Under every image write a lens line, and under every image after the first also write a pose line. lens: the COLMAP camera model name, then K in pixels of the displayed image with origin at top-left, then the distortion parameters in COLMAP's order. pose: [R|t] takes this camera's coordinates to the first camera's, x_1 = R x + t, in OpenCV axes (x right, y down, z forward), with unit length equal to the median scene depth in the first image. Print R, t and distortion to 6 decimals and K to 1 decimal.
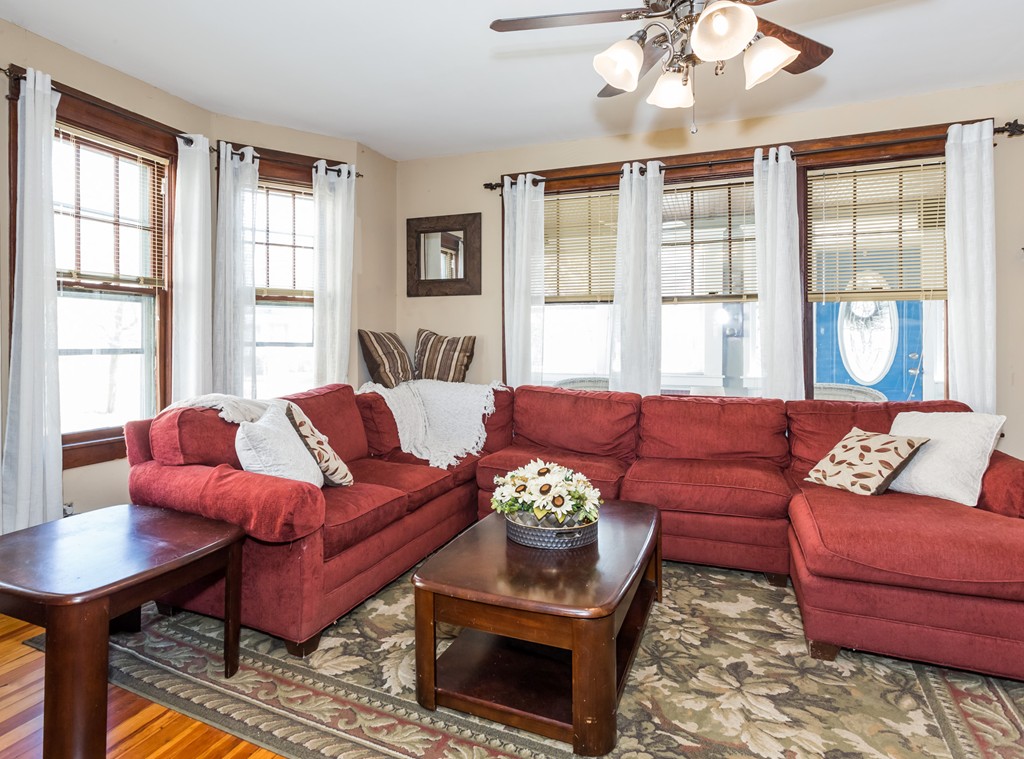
lens RADIAL K [[622.4, 0, 427.0], [0, 622.4, 339.7], [0, 0, 1]] dist [-0.006780, 0.002001]
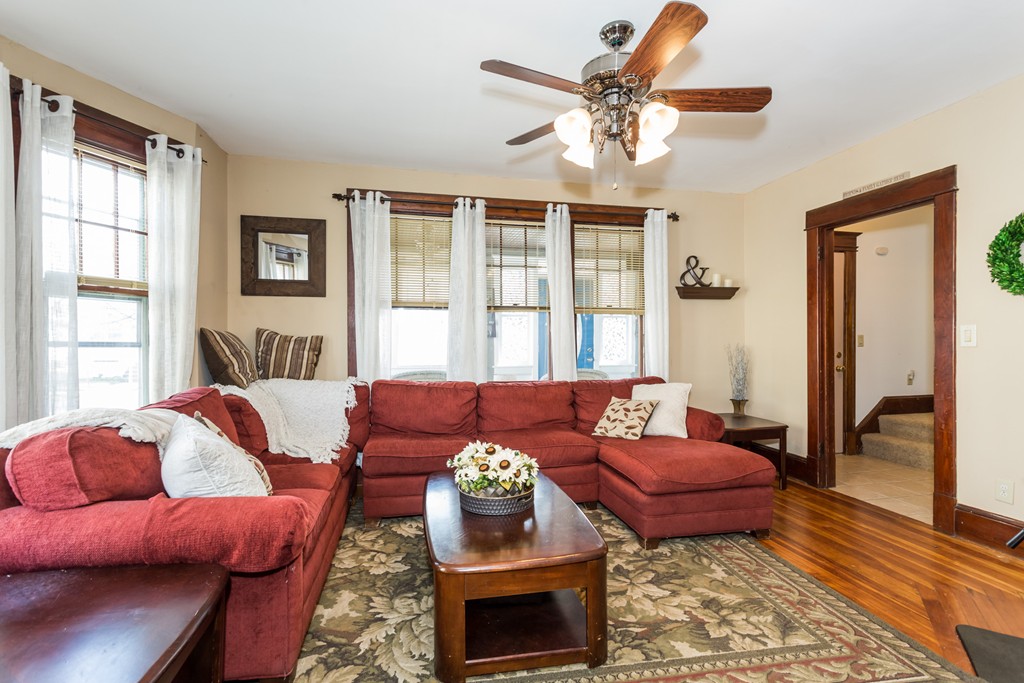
lens RADIAL K [[511.0, 0, 540.8], [0, 511.0, 339.6], [0, 0, 1]] dist [-0.006789, 0.001137]
pose [[0.786118, 0.001008, 0.618075, -0.218681], [-0.001236, 0.999999, -0.000059, 0.000560], [-0.618075, -0.000718, 0.786119, 0.114341]]
